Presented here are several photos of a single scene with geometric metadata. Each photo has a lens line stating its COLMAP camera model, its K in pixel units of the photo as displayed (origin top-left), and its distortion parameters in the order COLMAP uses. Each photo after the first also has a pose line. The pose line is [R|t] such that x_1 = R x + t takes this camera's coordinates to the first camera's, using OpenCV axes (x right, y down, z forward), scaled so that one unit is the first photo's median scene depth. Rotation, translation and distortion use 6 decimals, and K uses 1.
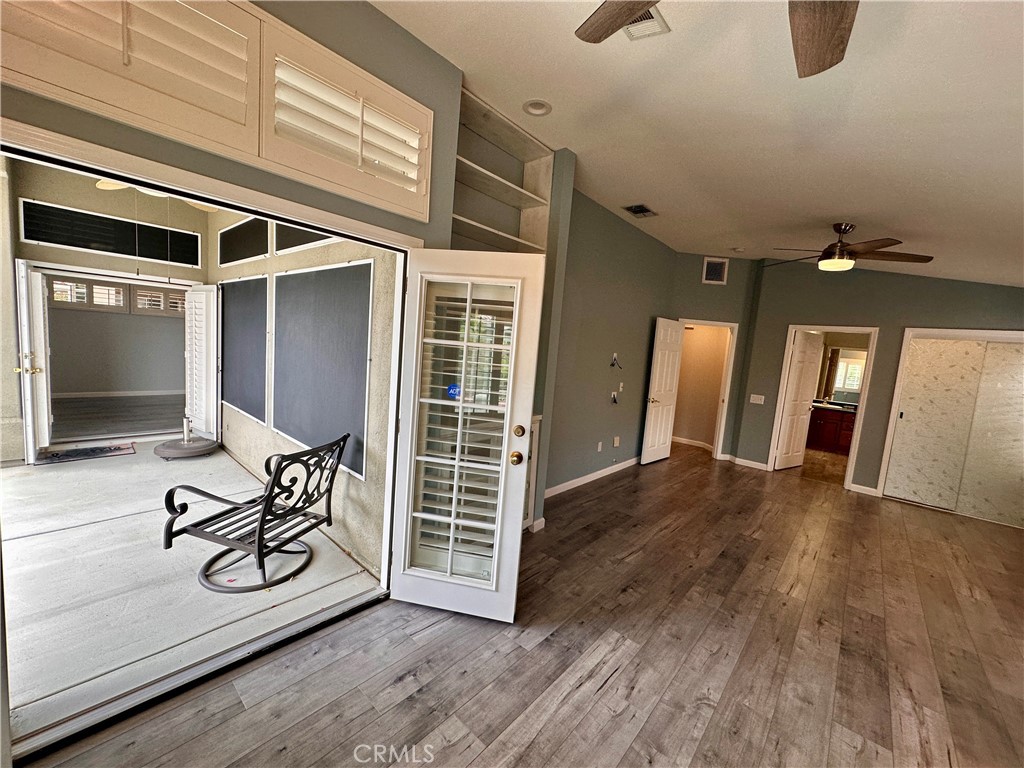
lens RADIAL K [[407.3, 0, 510.8], [0, 407.3, 384.0], [0, 0, 1]] dist [-0.001206, 0.000914]
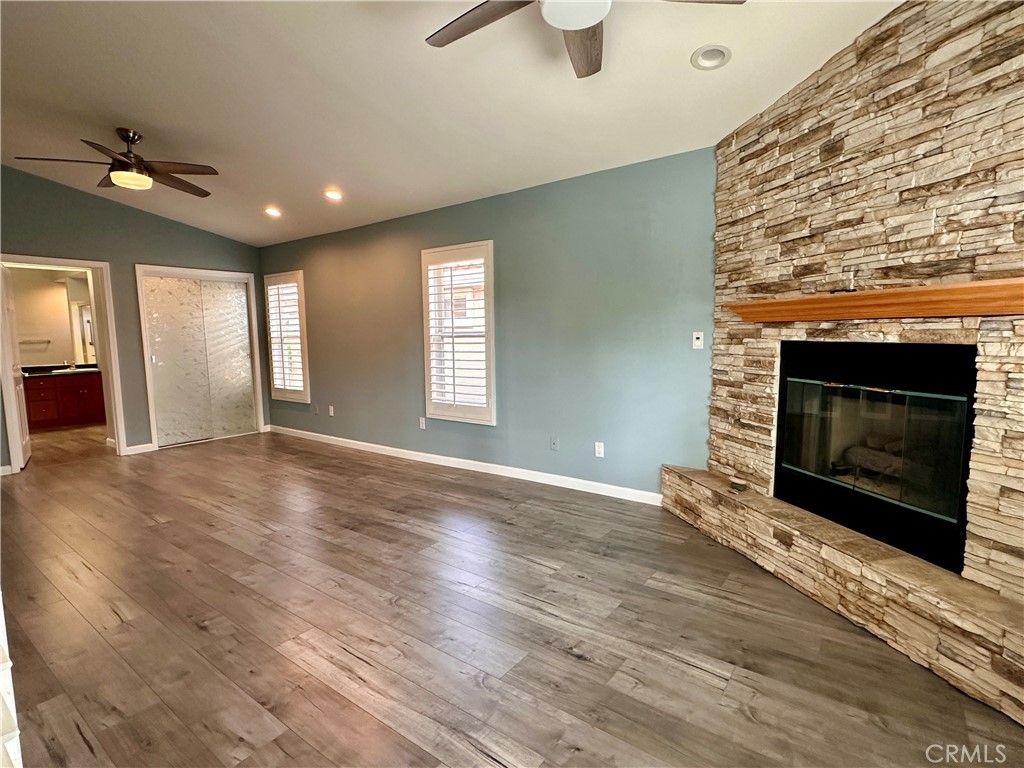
lens RADIAL K [[516.7, 0, 511.2], [0, 516.7, 388.1], [0, 0, 1]] dist [-0.001952, 0.000359]
pose [[-0.080221, -0.187699, 0.978945, -0.395818], [0.112397, 0.974143, 0.195989, 0.002035], [-0.990420, 0.125753, -0.057050, 0.360464]]
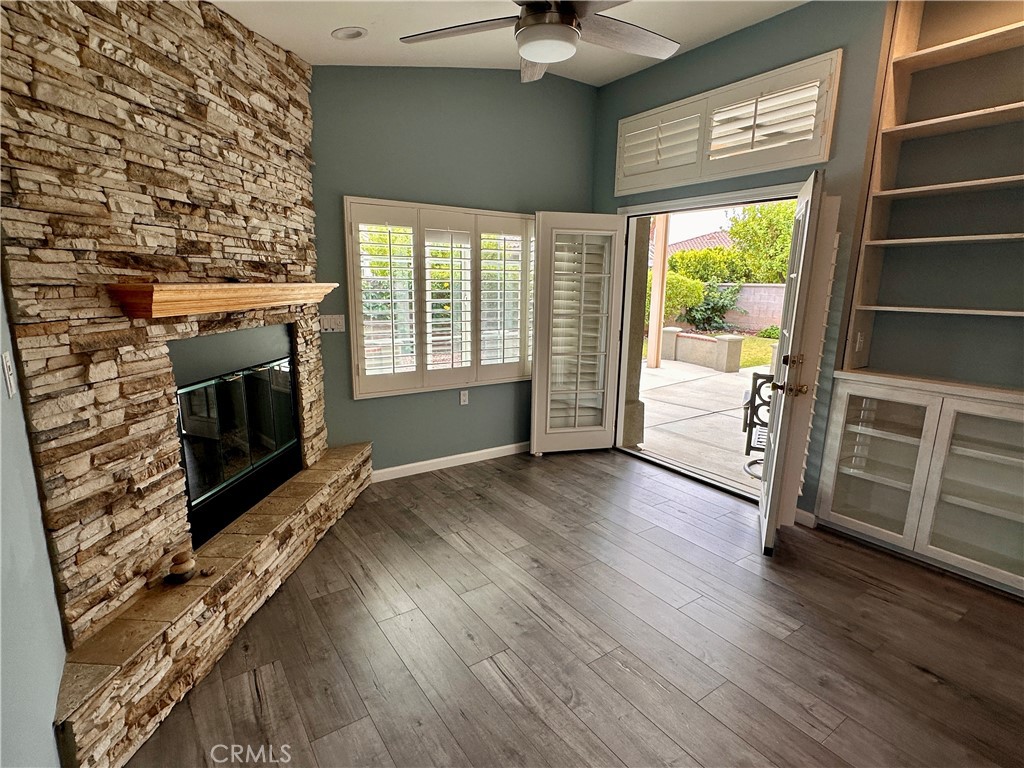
lens RADIAL K [[516.7, 0, 509.0], [0, 516.7, 388.6], [0, 0, 1]] dist [-0.001952, 0.000359]
pose [[-0.236484, 0.115488, -0.964748, 0.820380], [-0.133695, 0.979599, 0.150038, 0.050771], [0.962393, 0.164464, -0.216219, 0.375743]]
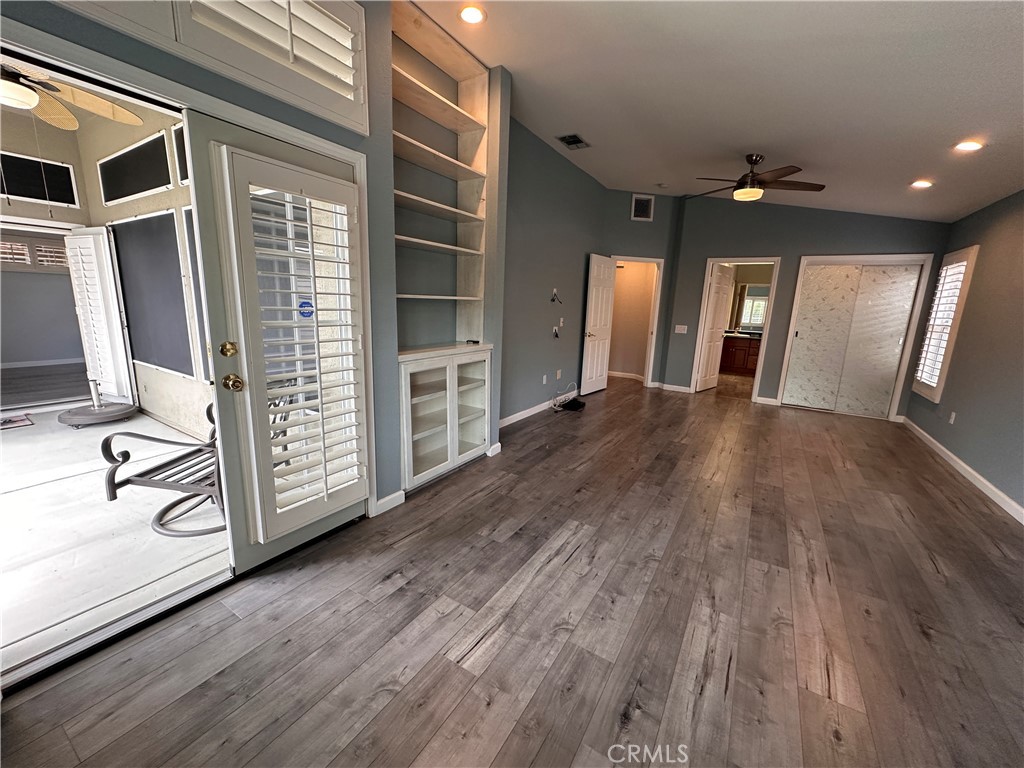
lens RADIAL K [[407.3, 0, 511.0], [0, 407.3, 384.3], [0, 0, 1]] dist [-0.001206, 0.000914]
pose [[0.985572, -0.074388, 0.152033, -0.038925], [0.057644, 0.992066, 0.111724, 0.058631], [-0.159138, -0.101348, 0.982041, -0.031060]]
